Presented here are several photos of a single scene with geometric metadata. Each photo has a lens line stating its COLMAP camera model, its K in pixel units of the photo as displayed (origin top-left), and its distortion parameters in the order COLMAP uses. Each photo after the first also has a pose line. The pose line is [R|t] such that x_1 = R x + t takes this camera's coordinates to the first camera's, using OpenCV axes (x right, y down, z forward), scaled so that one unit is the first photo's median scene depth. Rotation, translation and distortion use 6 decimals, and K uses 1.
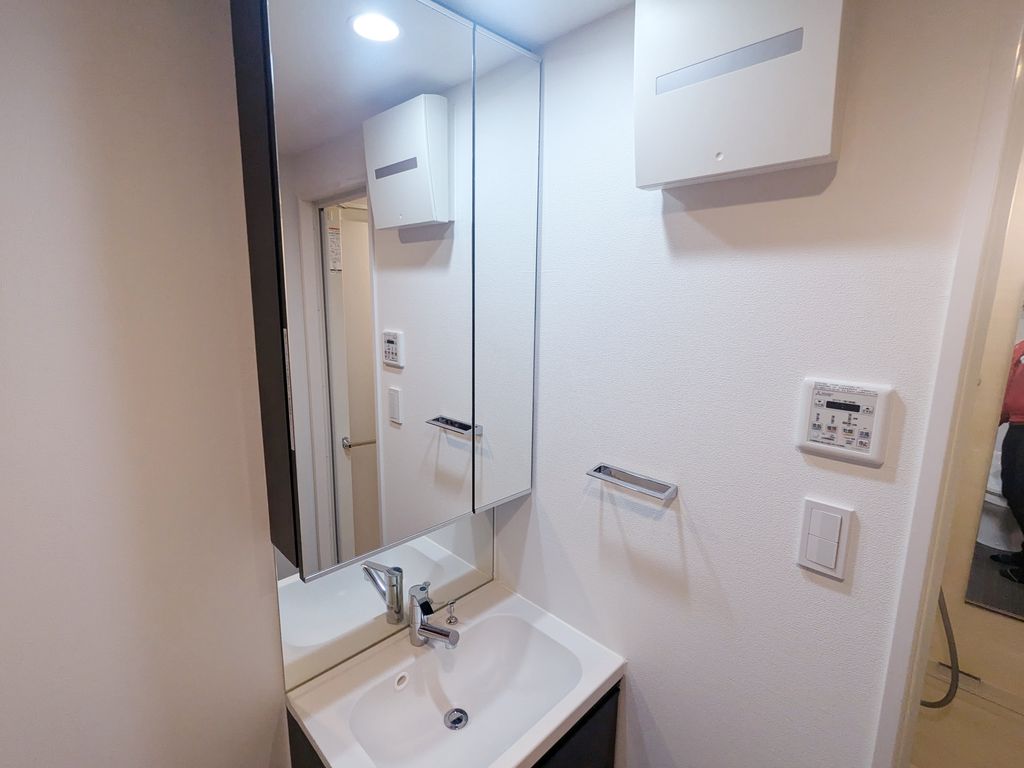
lens RADIAL K [[480.4, 0, 512.0], [0, 480.4, 384.0], [0, 0, 1]] dist [-0.001864, 0.001017]
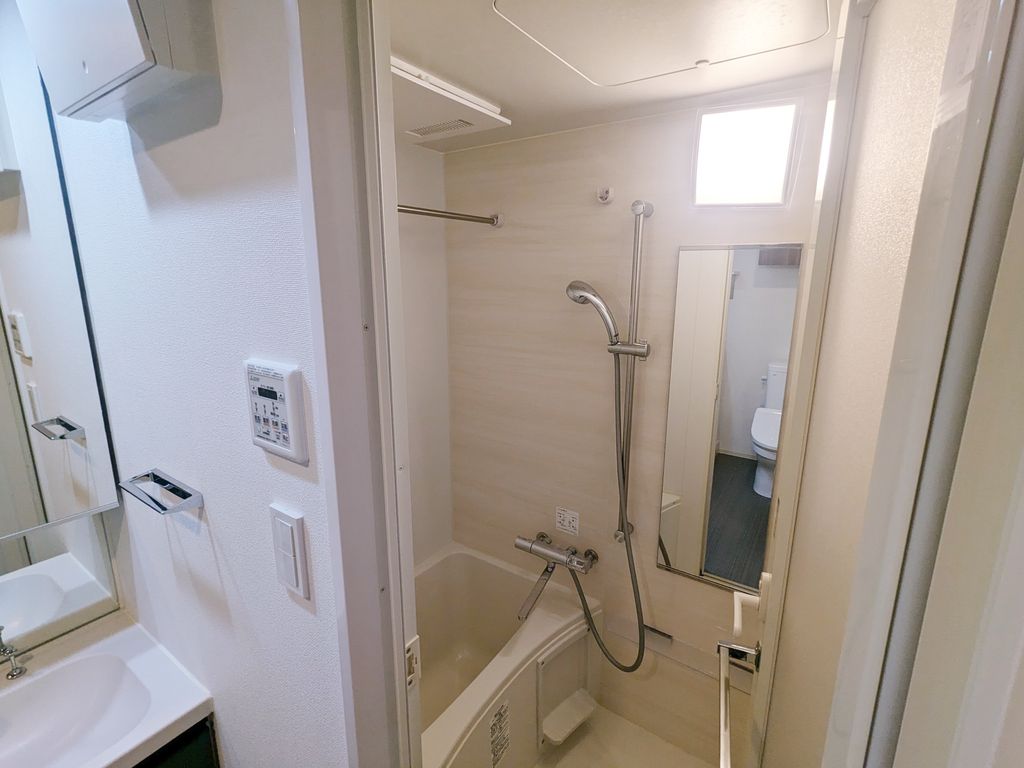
lens RADIAL K [[480.4, 0, 512.0], [0, 480.4, 384.0], [0, 0, 1]] dist [-0.001864, 0.001017]
pose [[0.983792, -0.055669, 0.170451, 0.734508], [0.047590, 0.997558, 0.051128, 0.006844], [-0.172881, -0.042188, 0.984039, 0.102670]]
